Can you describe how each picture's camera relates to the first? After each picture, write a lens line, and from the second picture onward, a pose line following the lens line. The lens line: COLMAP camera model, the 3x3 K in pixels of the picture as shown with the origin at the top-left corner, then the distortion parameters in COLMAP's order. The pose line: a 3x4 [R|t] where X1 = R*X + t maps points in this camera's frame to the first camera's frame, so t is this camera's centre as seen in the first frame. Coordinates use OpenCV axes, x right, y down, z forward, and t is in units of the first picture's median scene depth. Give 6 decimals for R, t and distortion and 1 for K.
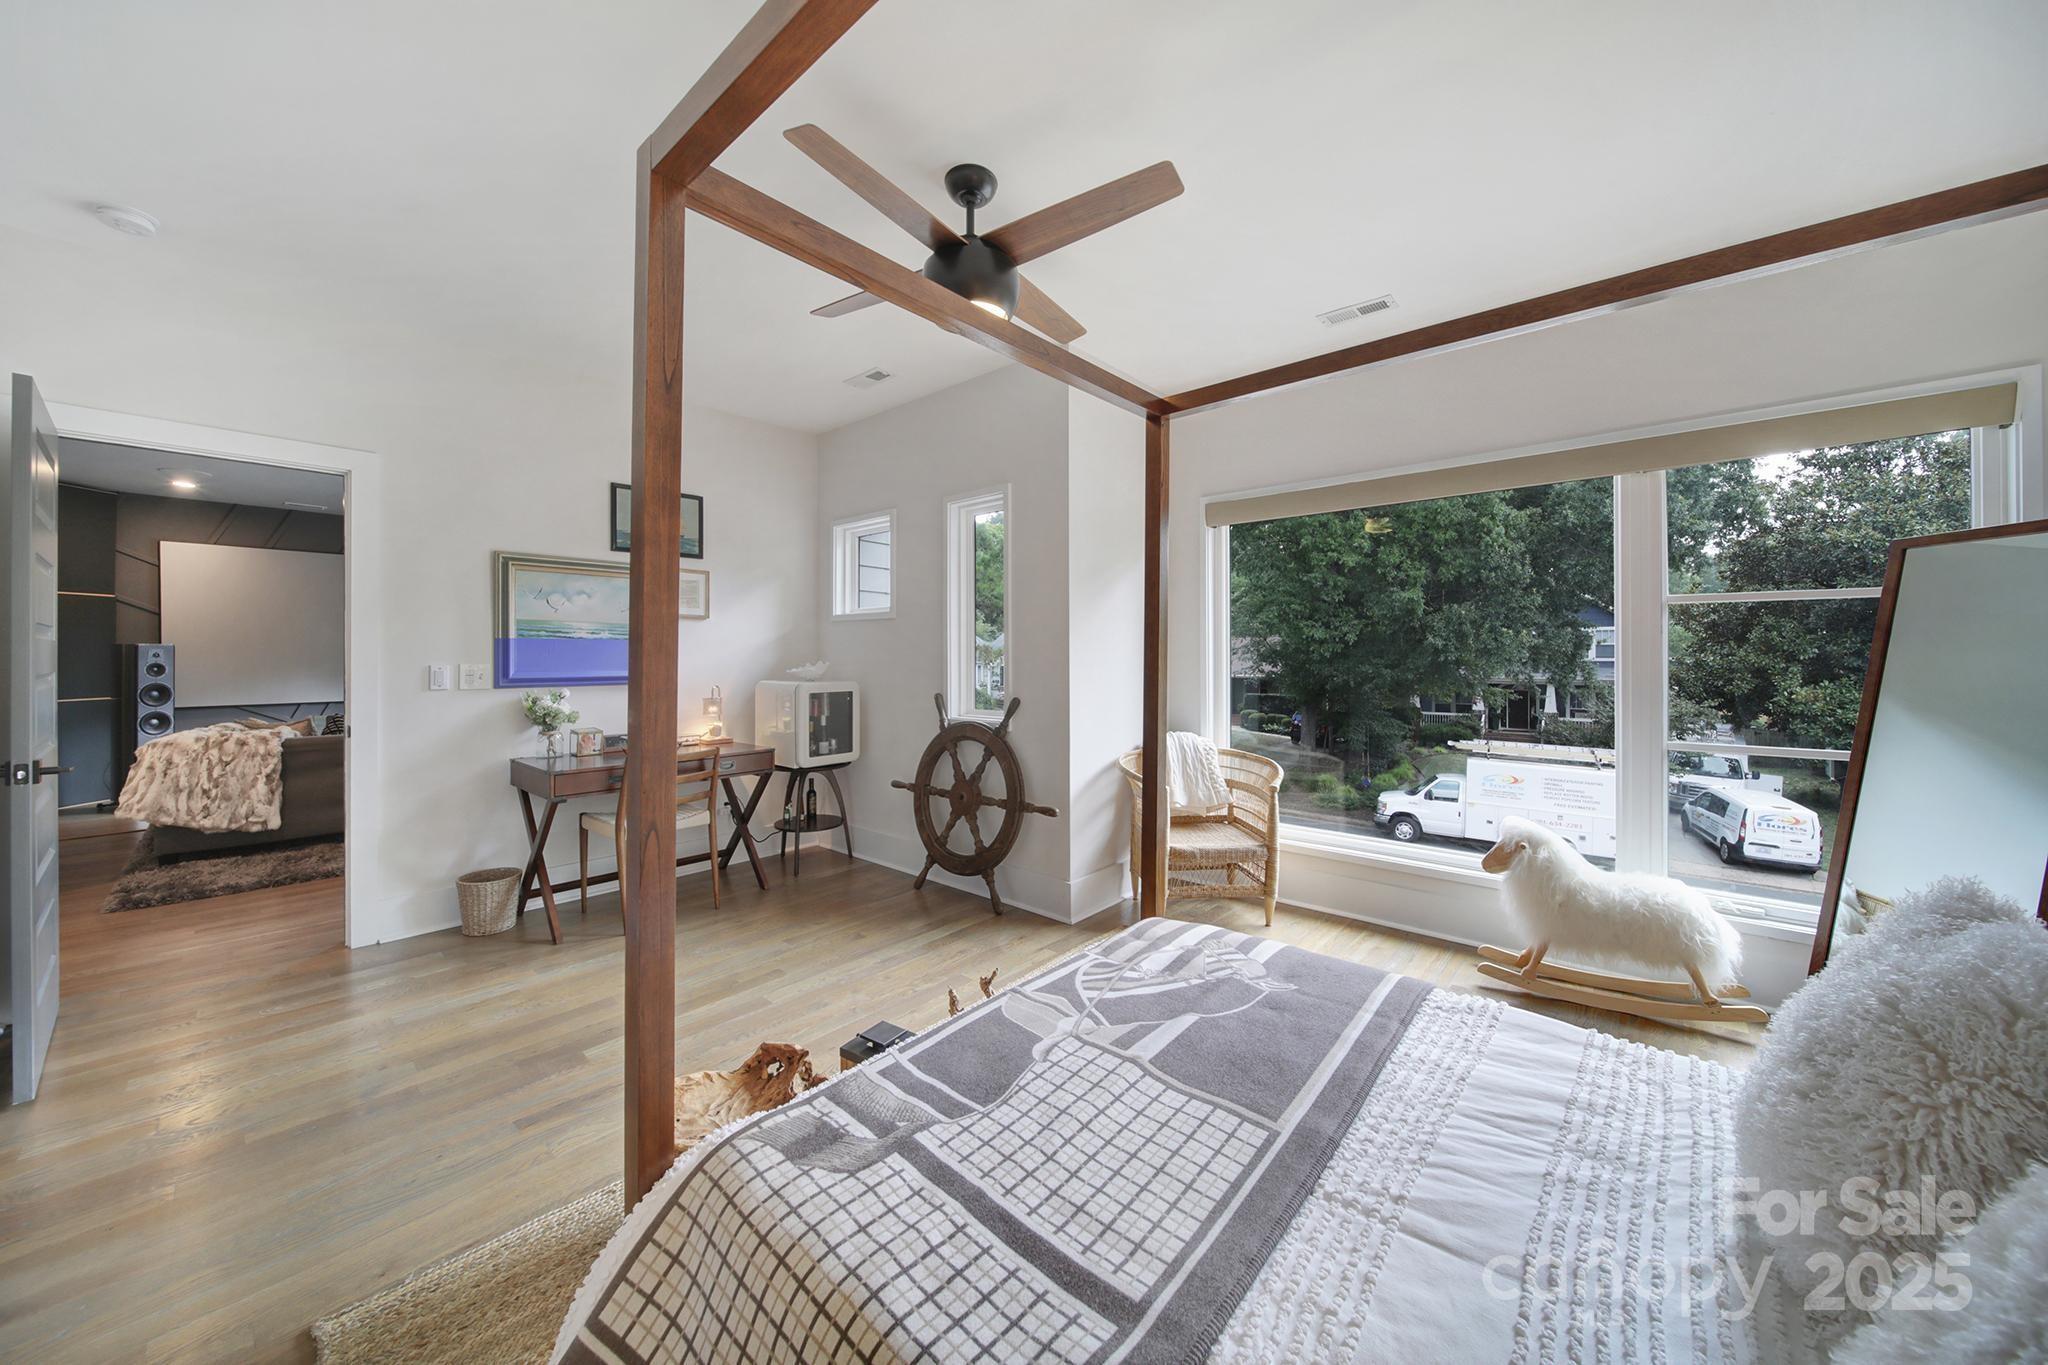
lens RADIAL K [[721.1, 0, 1045.2], [0, 721.1, 654.3], [0, 0, 1]] dist [-0.004036, -0.000291]
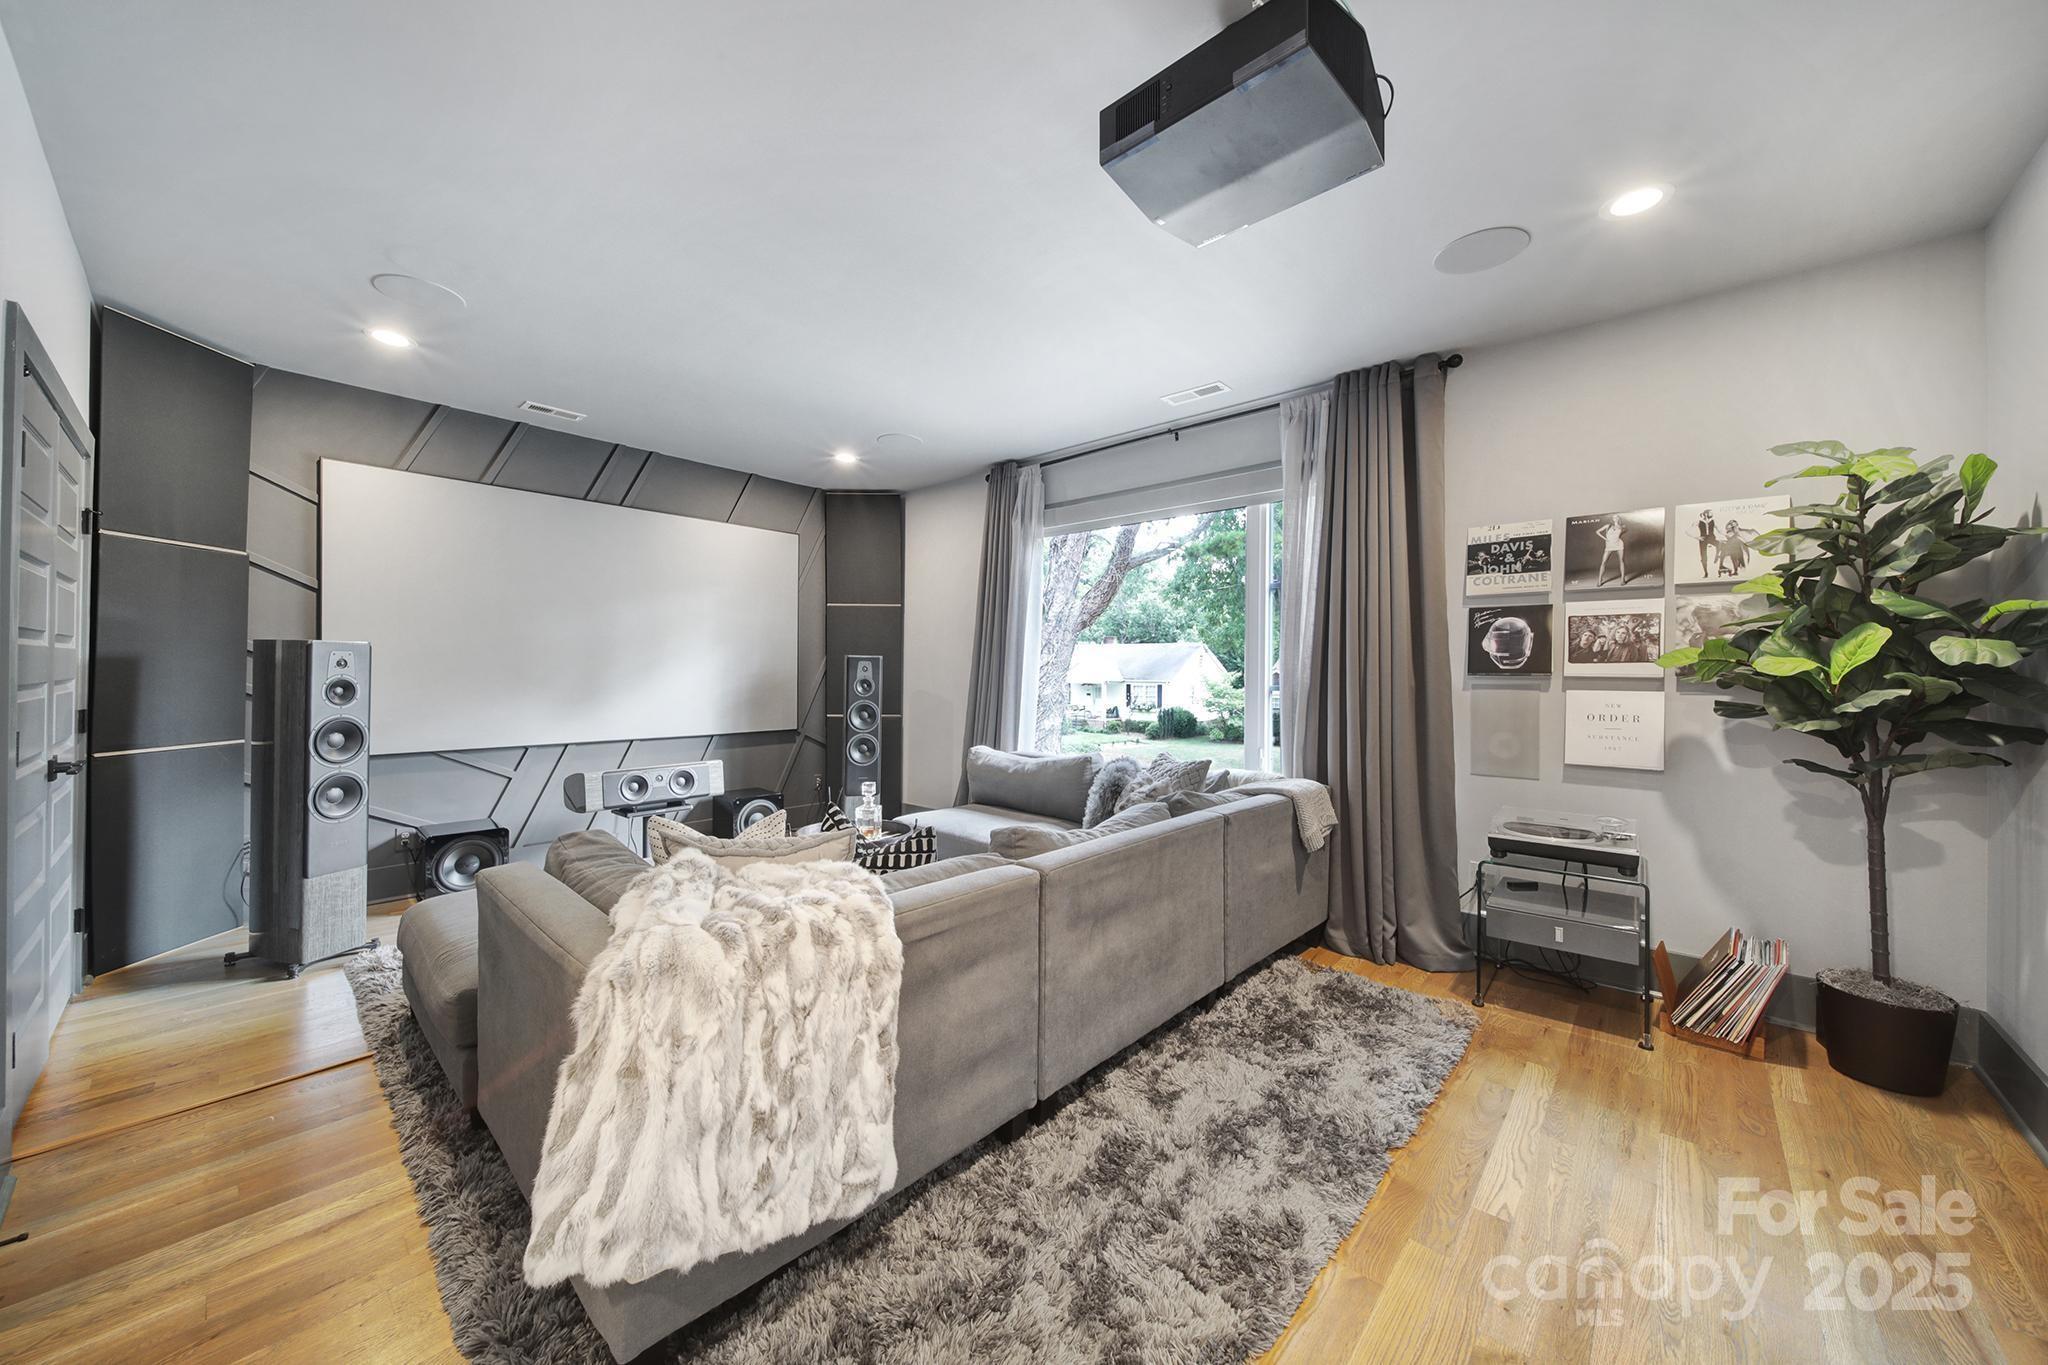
lens RADIAL K [[721.1, 0, 1067.0], [0, 721.1, 671.6], [0, 0, 1]] dist [-0.004036, -0.000291]
pose [[0.999894, 0.013132, 0.006319, -1.050638], [-0.013117, 0.999911, -0.002336, 0.002502], [-0.006349, 0.002253, 0.999977, 0.698280]]
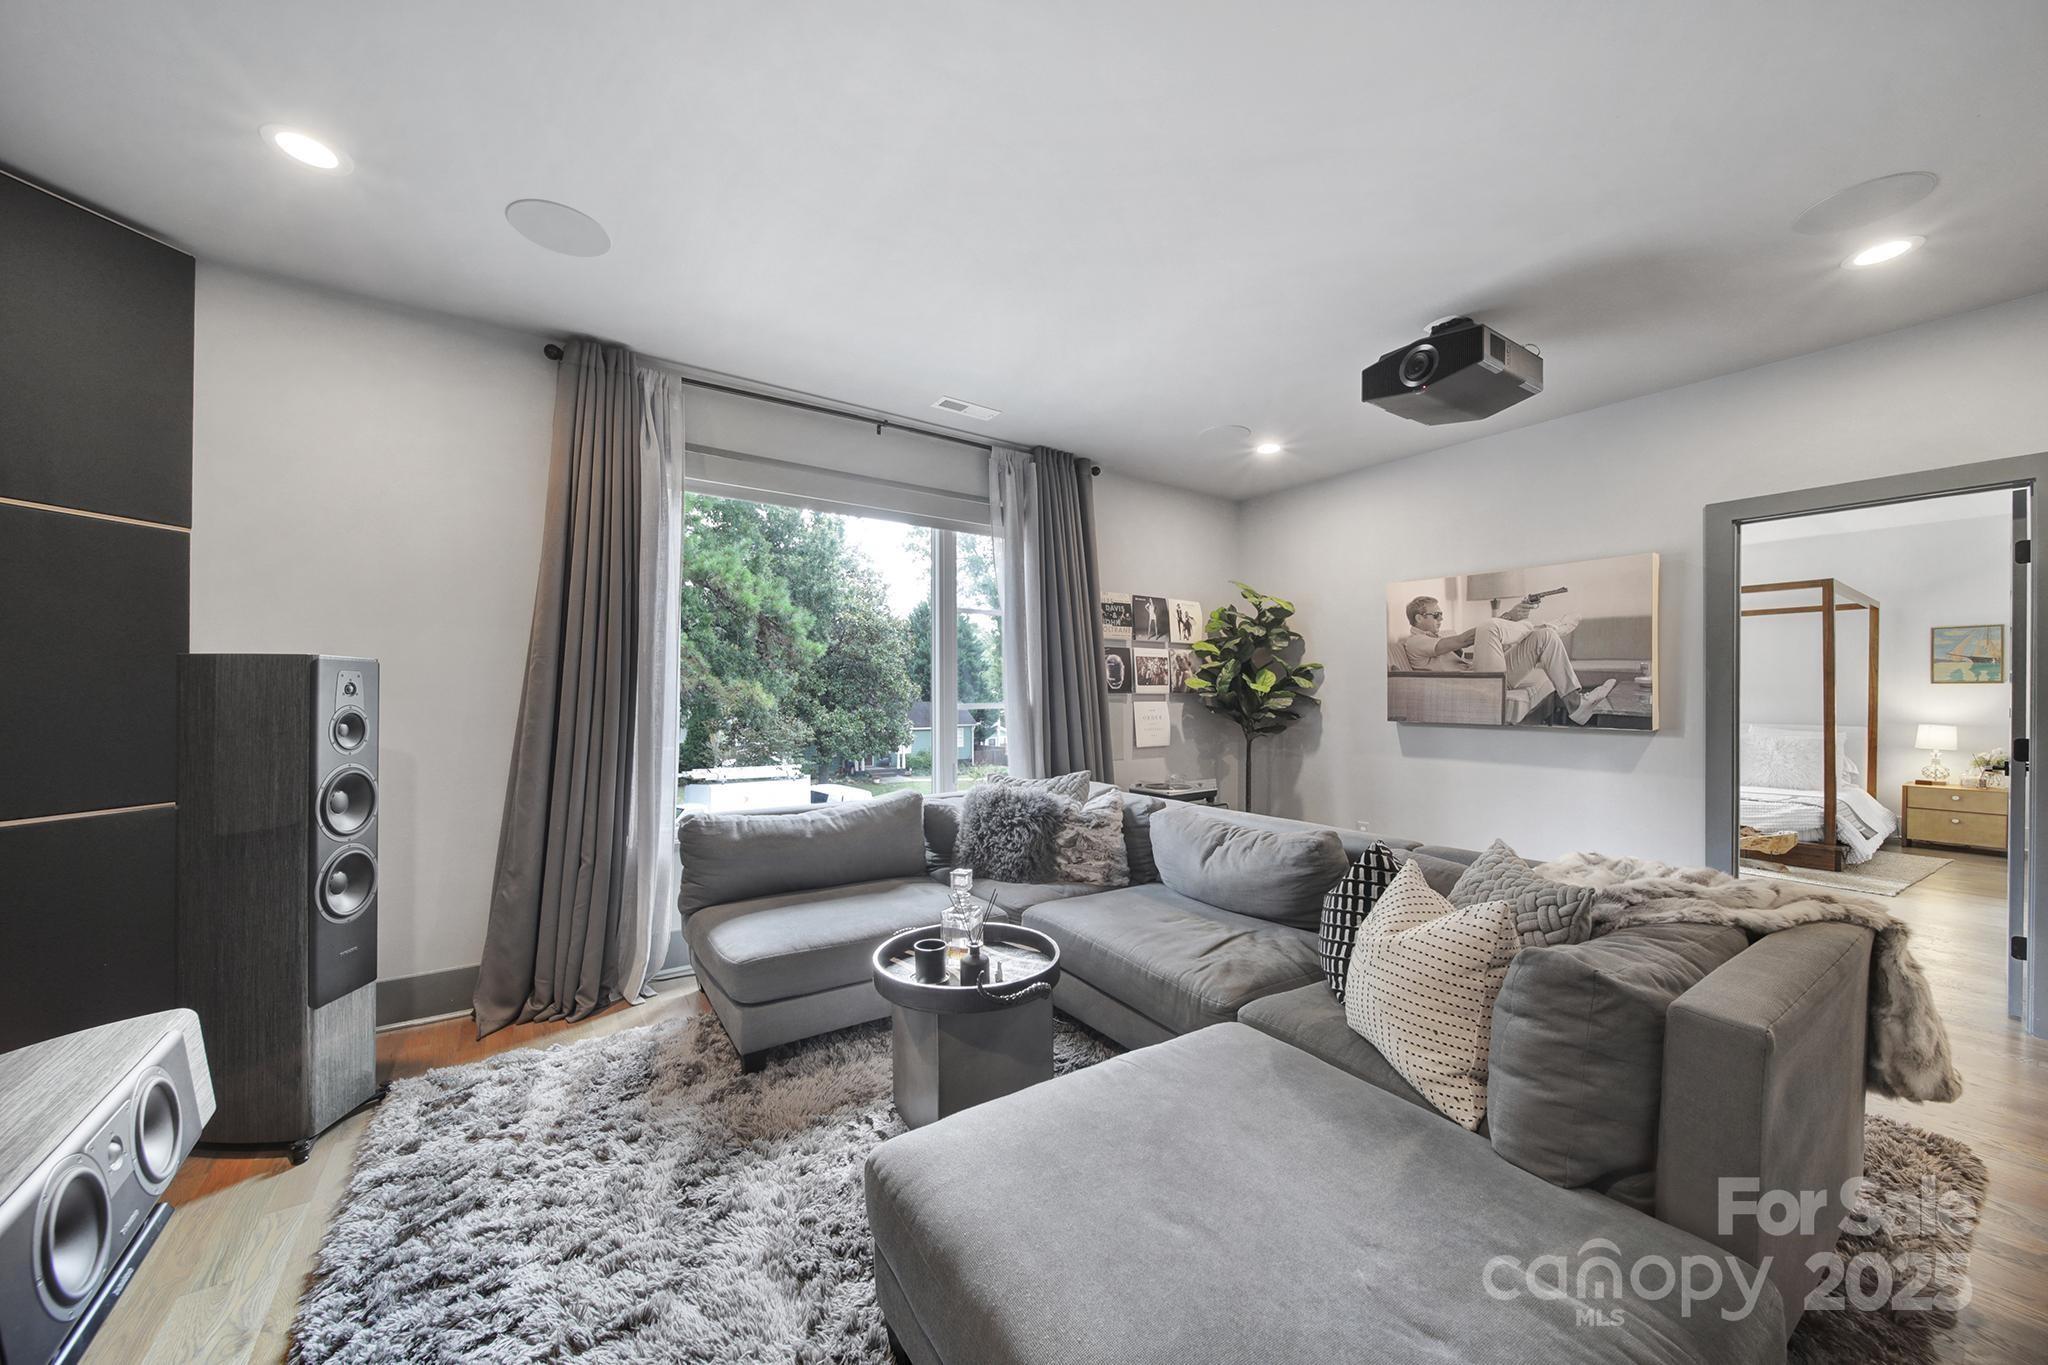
lens RADIAL K [[721.1, 0, 1023.4], [0, 721.1, 685.0], [0, 0, 1]] dist [-0.004036, -0.000291]
pose [[0.248405, 0.007507, 0.968627, -1.824748], [-0.006493, 0.999960, -0.006084, -0.007537], [-0.968635, -0.004778, 0.248444, 1.395952]]
